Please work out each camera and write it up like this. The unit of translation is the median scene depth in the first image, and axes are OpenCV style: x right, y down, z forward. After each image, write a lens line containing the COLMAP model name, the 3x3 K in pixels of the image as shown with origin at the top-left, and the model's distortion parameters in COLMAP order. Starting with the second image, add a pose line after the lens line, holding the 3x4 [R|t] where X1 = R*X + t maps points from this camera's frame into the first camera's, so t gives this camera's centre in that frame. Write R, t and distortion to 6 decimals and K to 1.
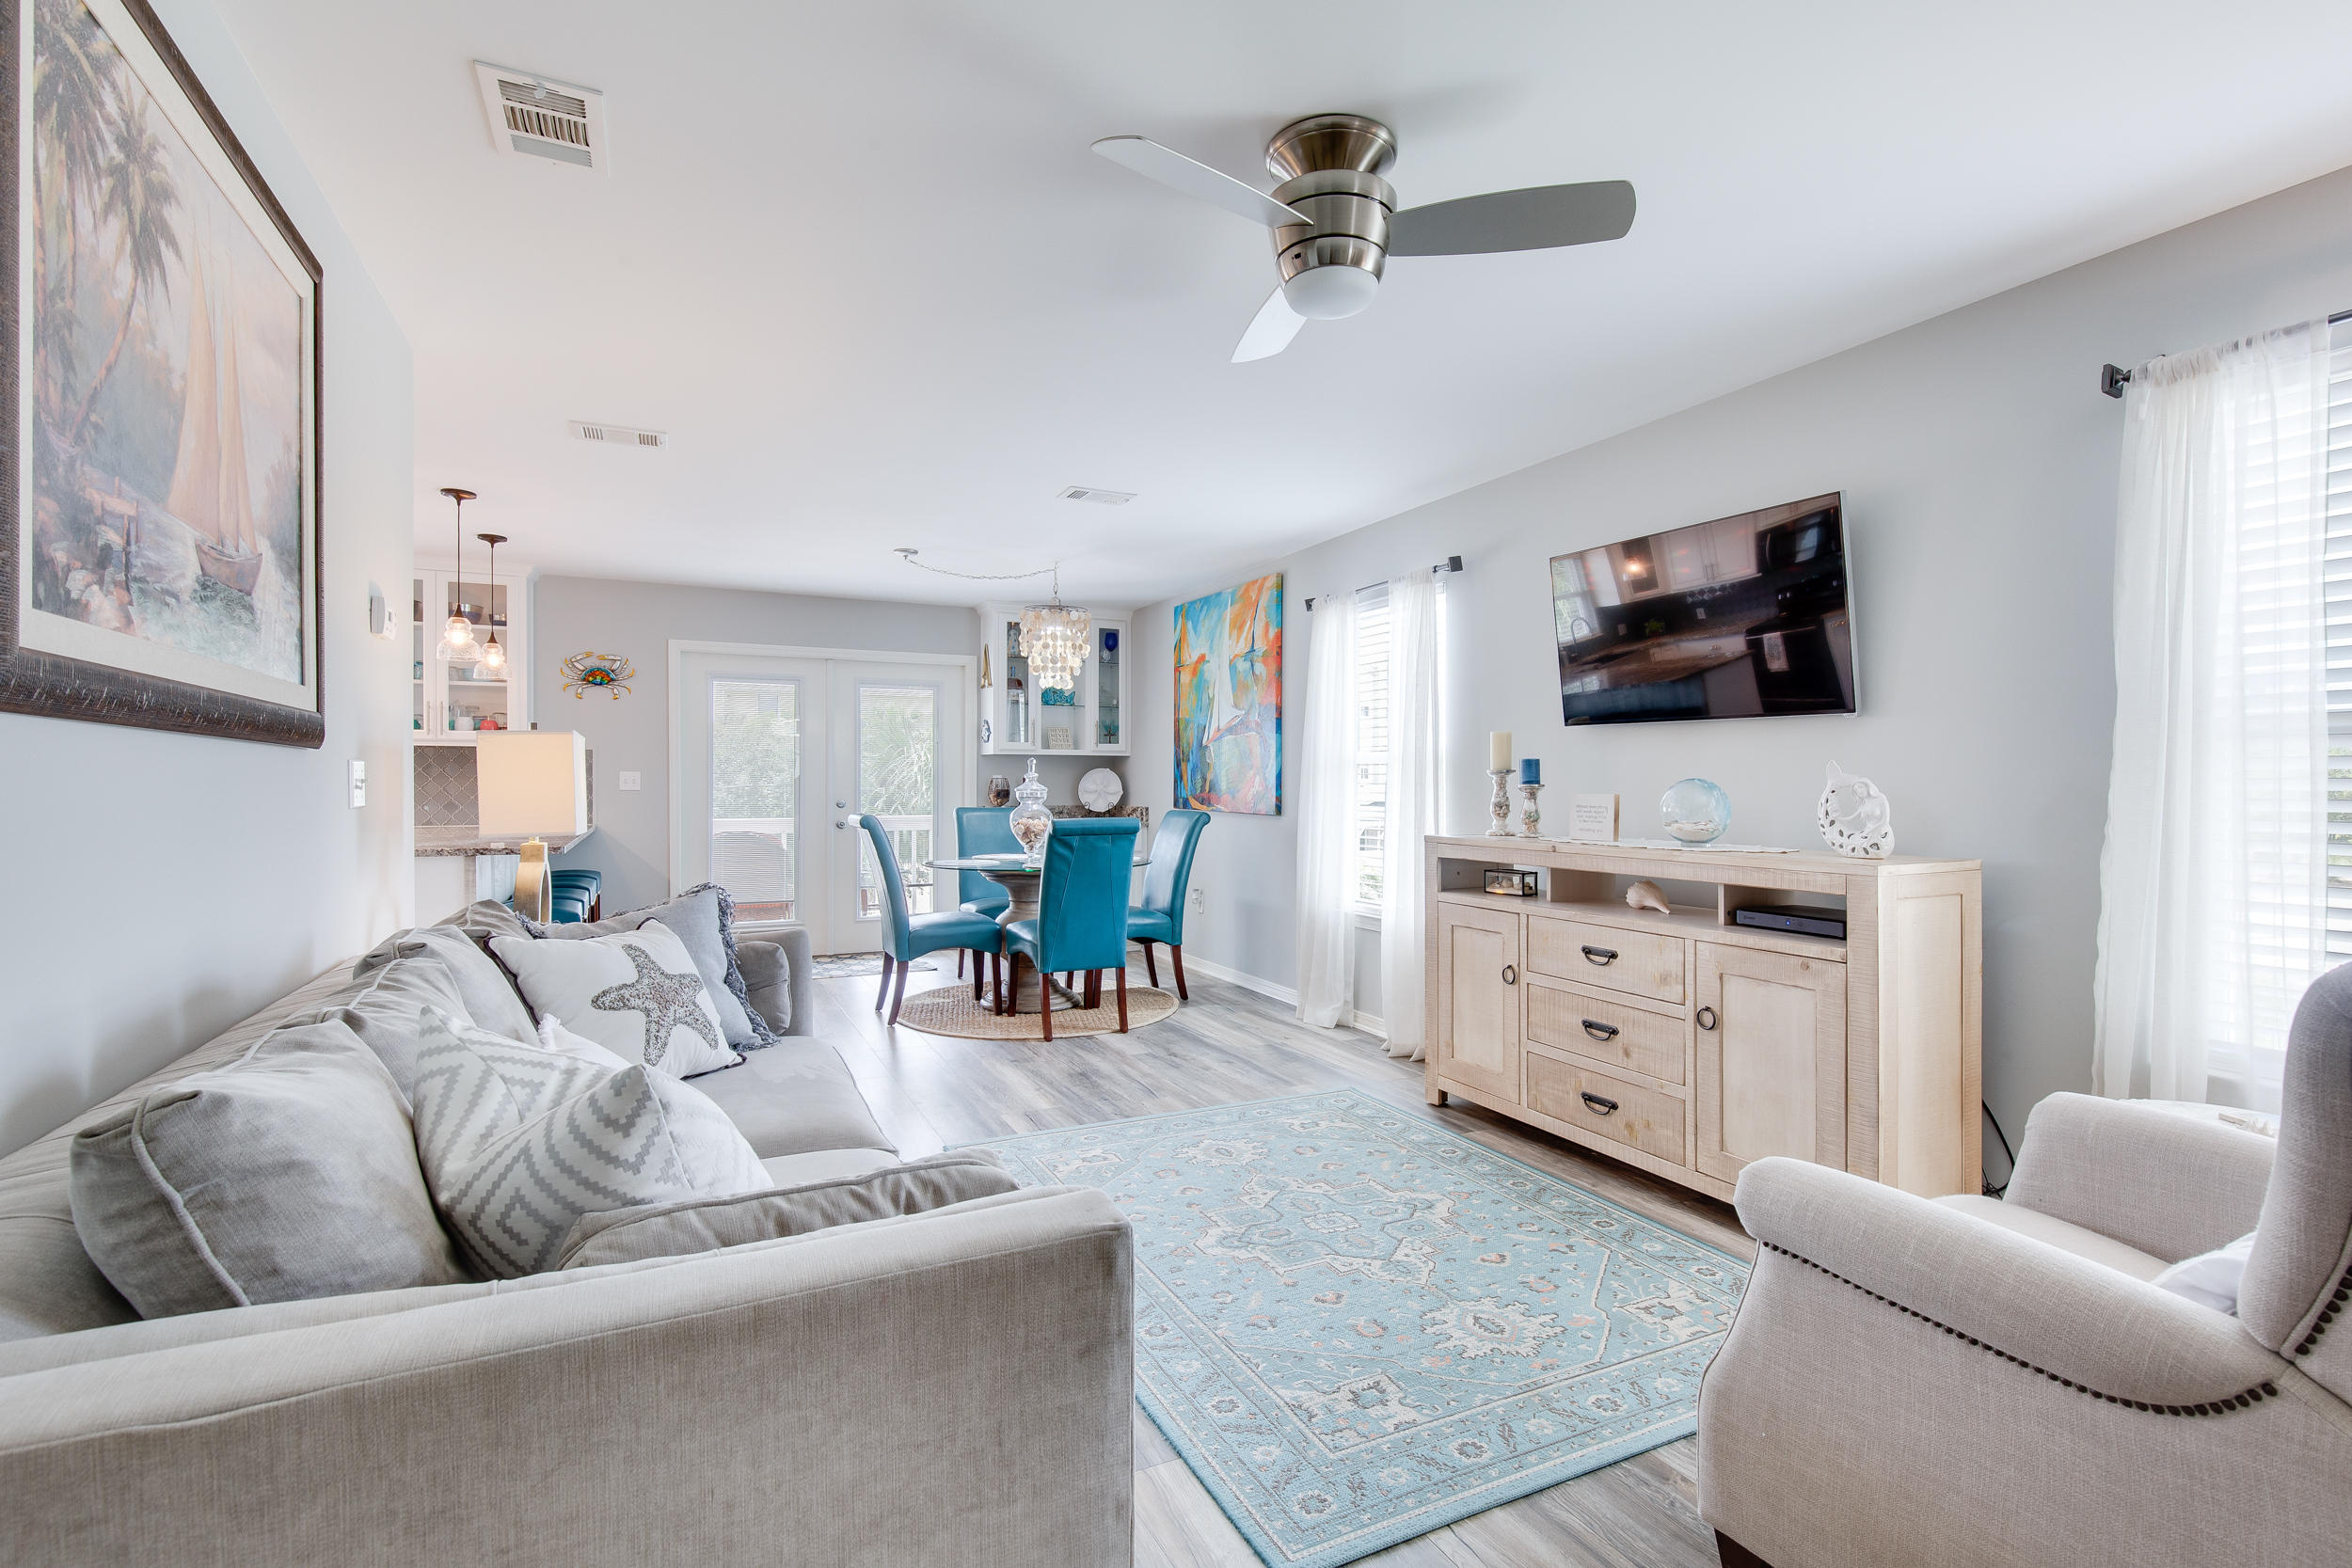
lens RADIAL K [[1142.5, 0, 1235.3], [0, 1142.5, 759.7], [0, 0, 1]] dist [-0.000579, -0.000174]
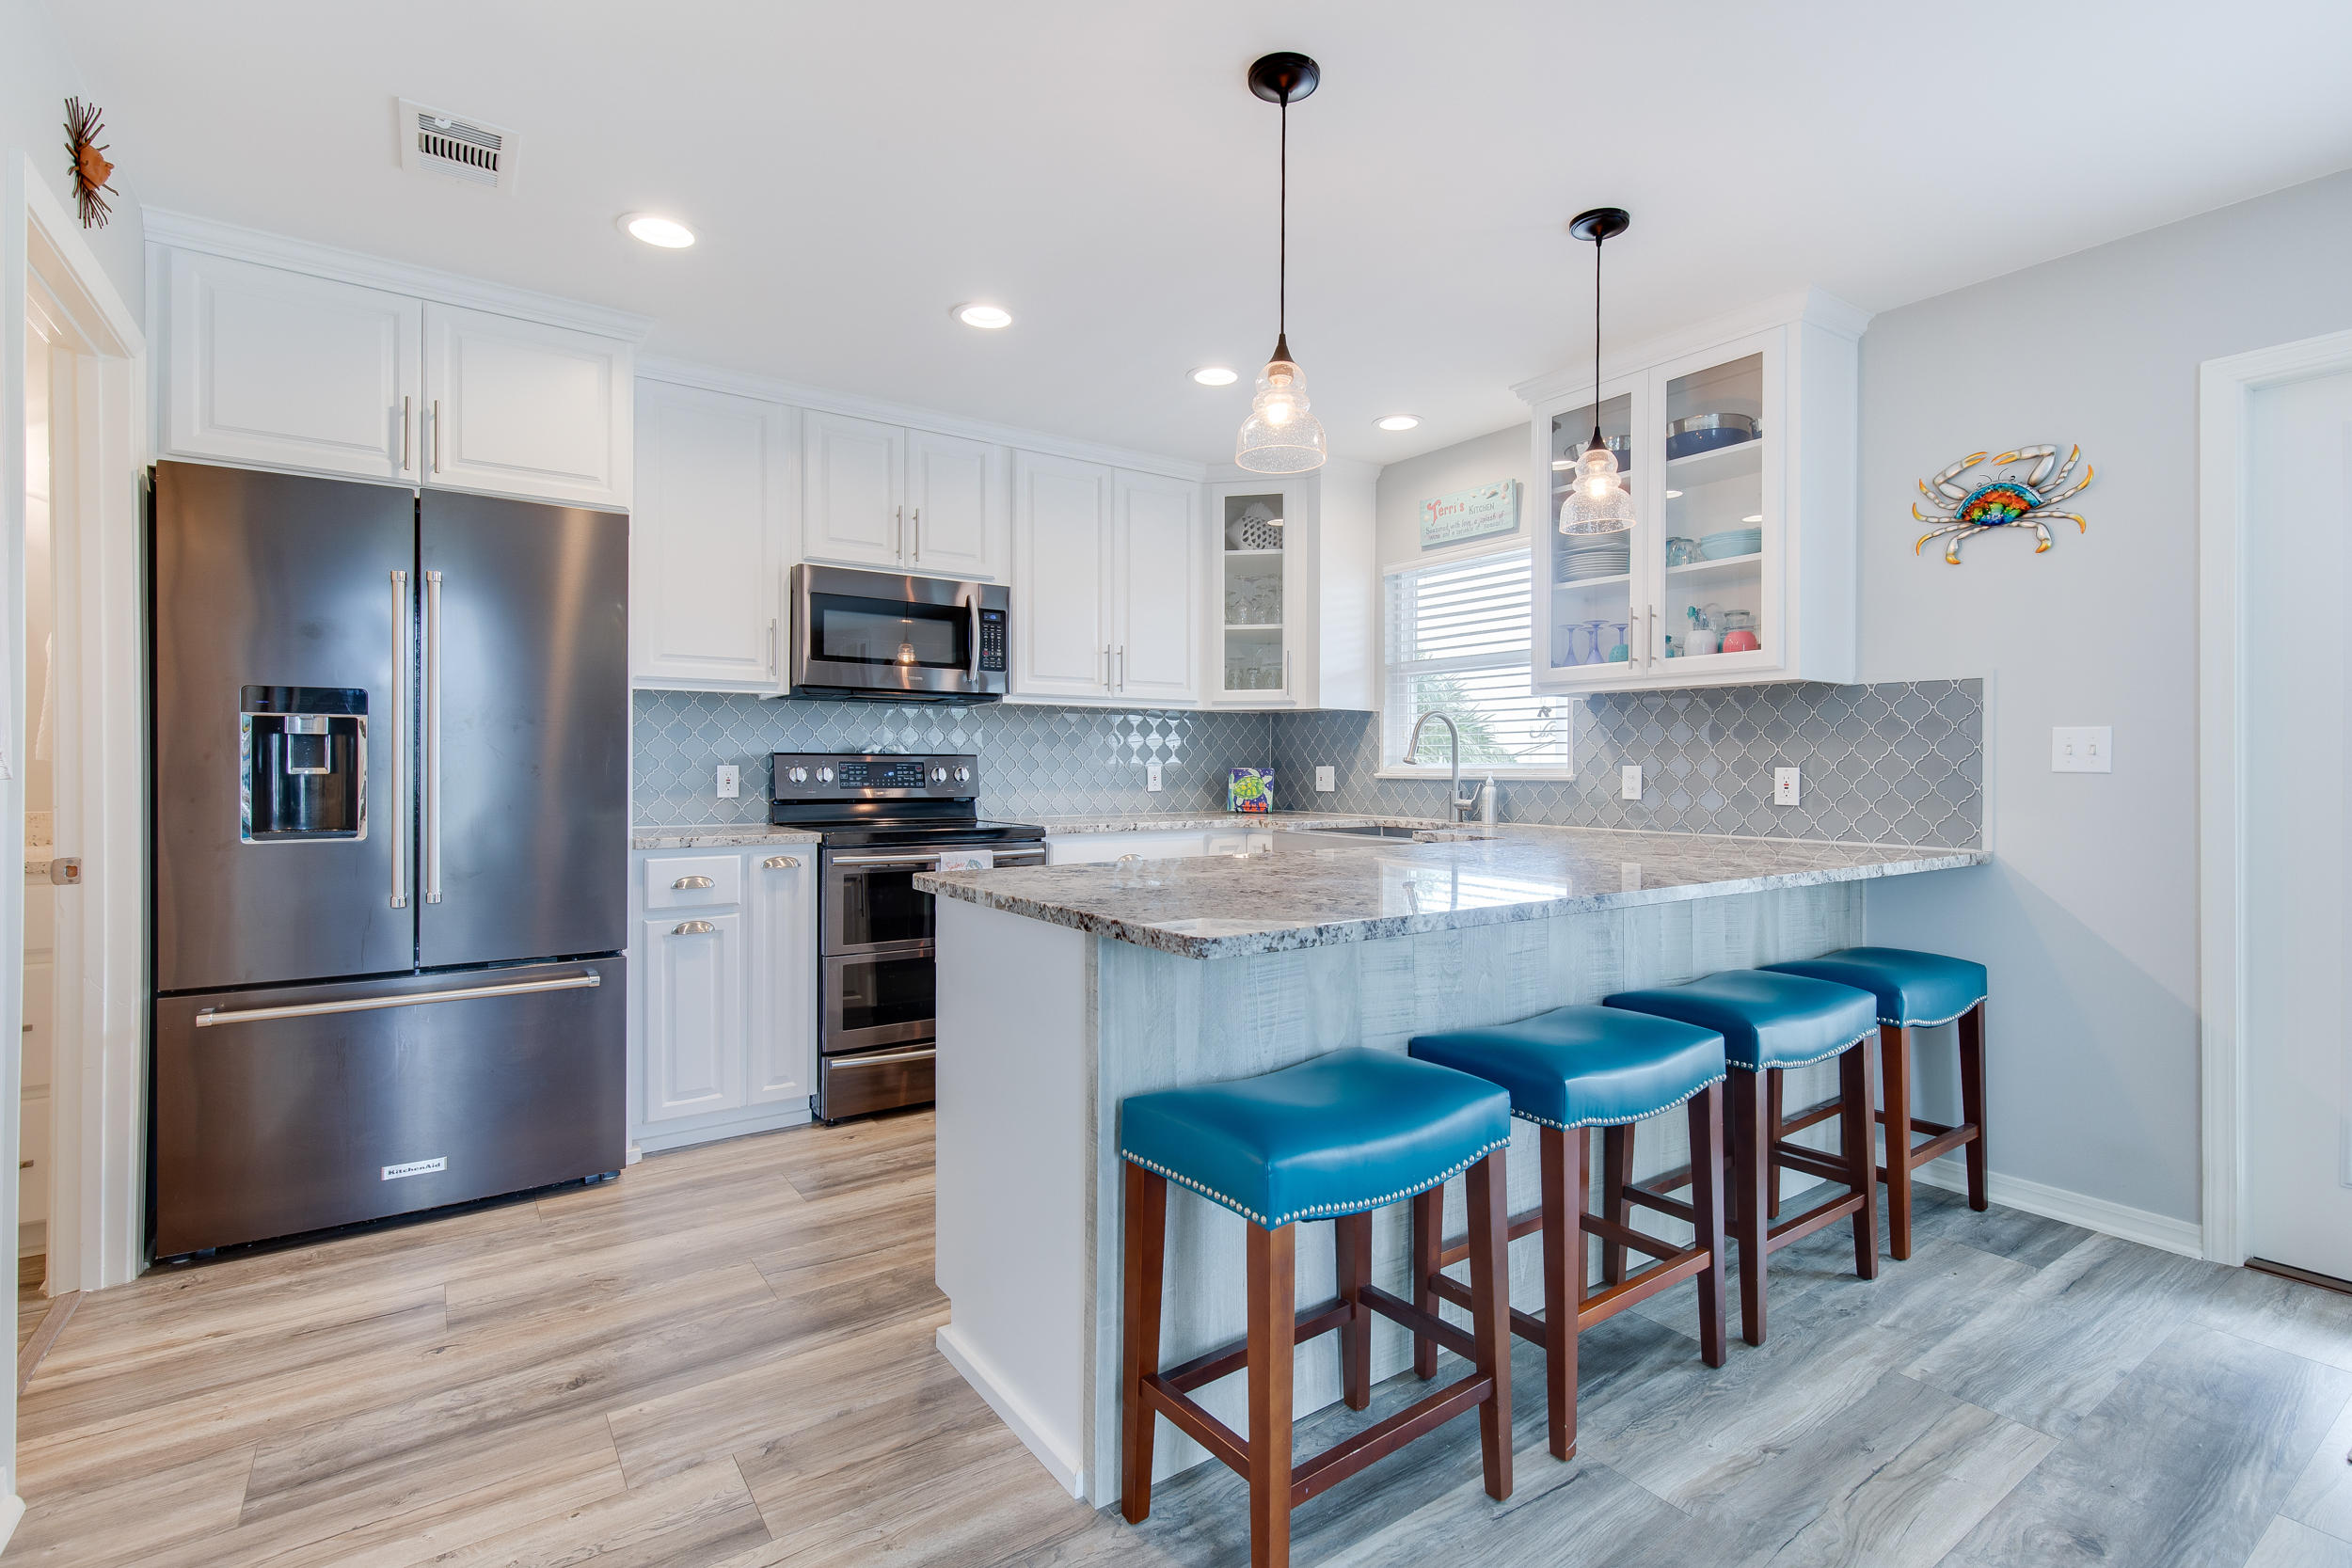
lens RADIAL K [[1058.4, 0, 1150.3], [0, 1058.4, 769.0], [0, 0, 1]] dist [-0.000024, 0.000104]
pose [[0.121264, 0.002780, -0.992616, -0.195192], [0.018939, 0.999808, 0.005113, 0.017667], [0.992440, -0.019419, 0.121188, 0.616375]]
